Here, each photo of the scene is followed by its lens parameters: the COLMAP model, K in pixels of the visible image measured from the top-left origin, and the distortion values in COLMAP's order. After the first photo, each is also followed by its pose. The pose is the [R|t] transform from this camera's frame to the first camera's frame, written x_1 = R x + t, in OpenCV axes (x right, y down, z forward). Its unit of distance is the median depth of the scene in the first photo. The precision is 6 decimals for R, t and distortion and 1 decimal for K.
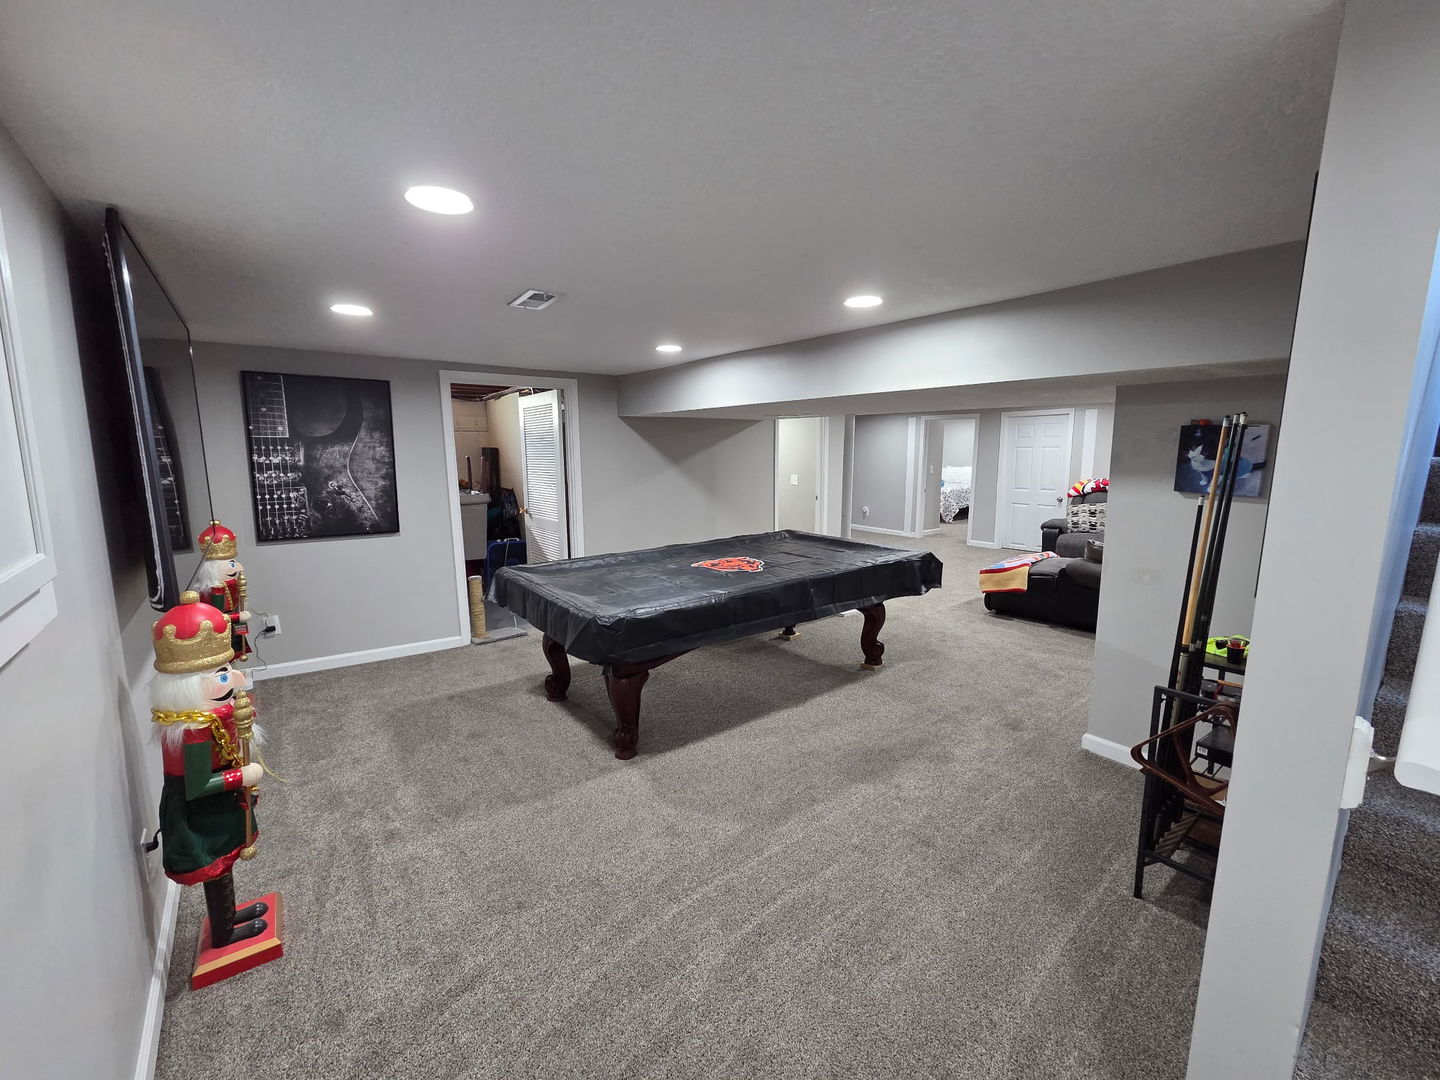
lens RADIAL K [[594.9, 0, 718.7], [0, 594.9, 539.6], [0, 0, 1]] dist [0.001538, -0.000291]
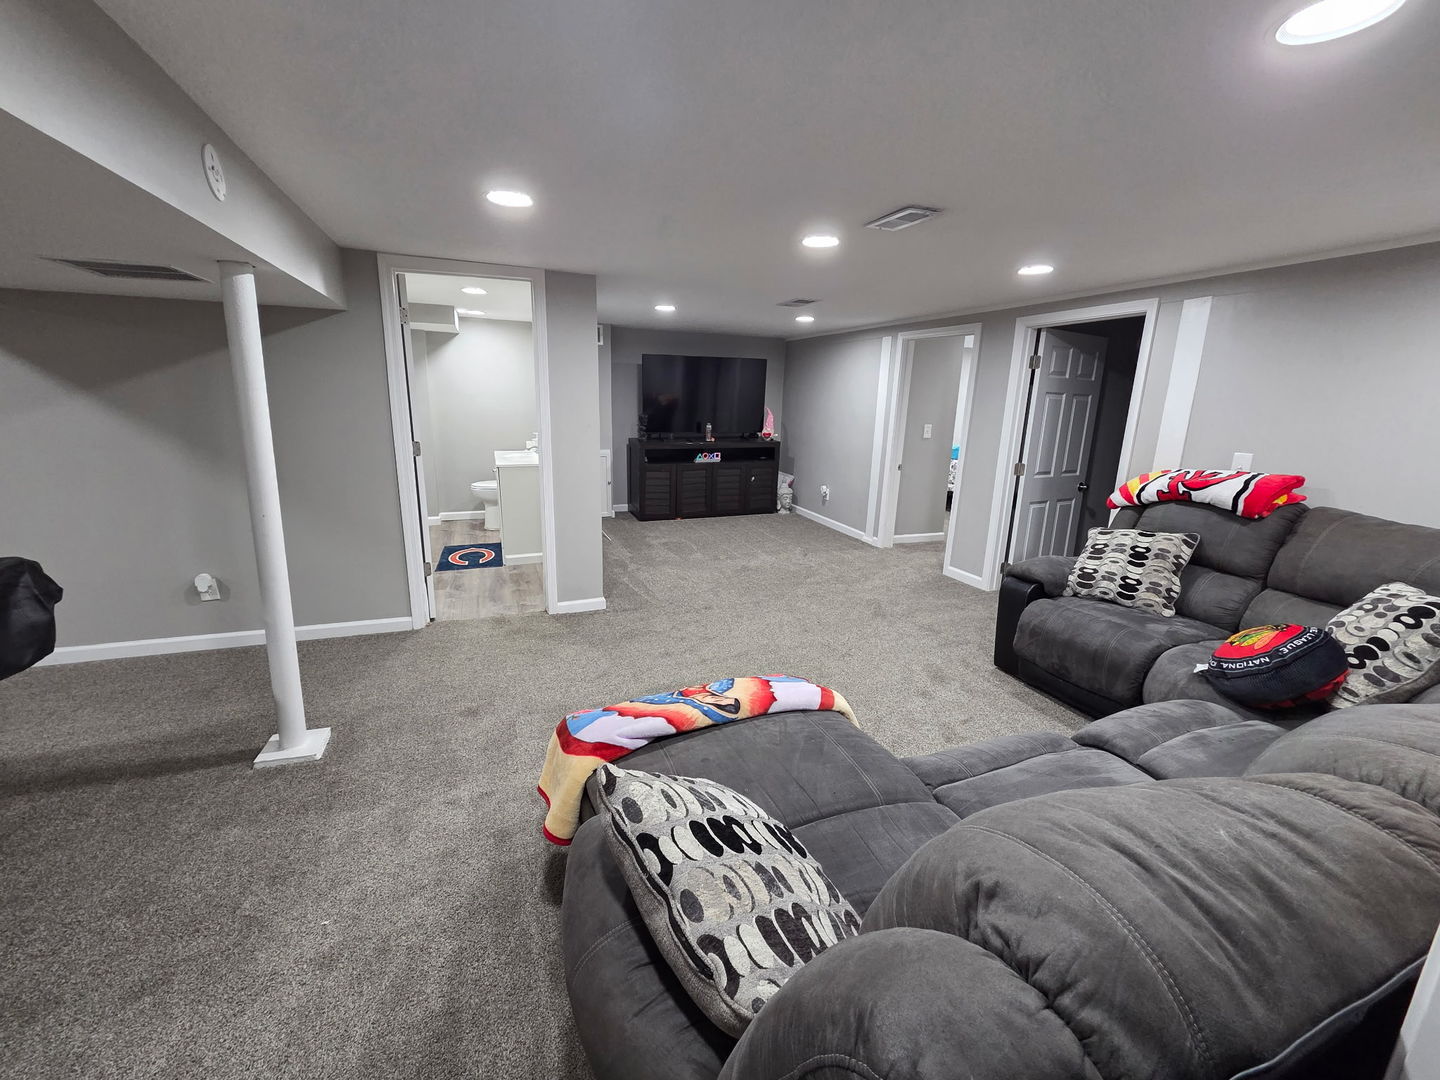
lens RADIAL K [[594.9, 0, 729.8], [0, 594.9, 527.4], [0, 0, 1]] dist [0.001538, -0.000291]
pose [[0.952545, 0.096270, -0.288773, 0.474016], [-0.078249, 0.994233, 0.073340, -0.070259], [0.294168, -0.047264, 0.954584, 0.530849]]
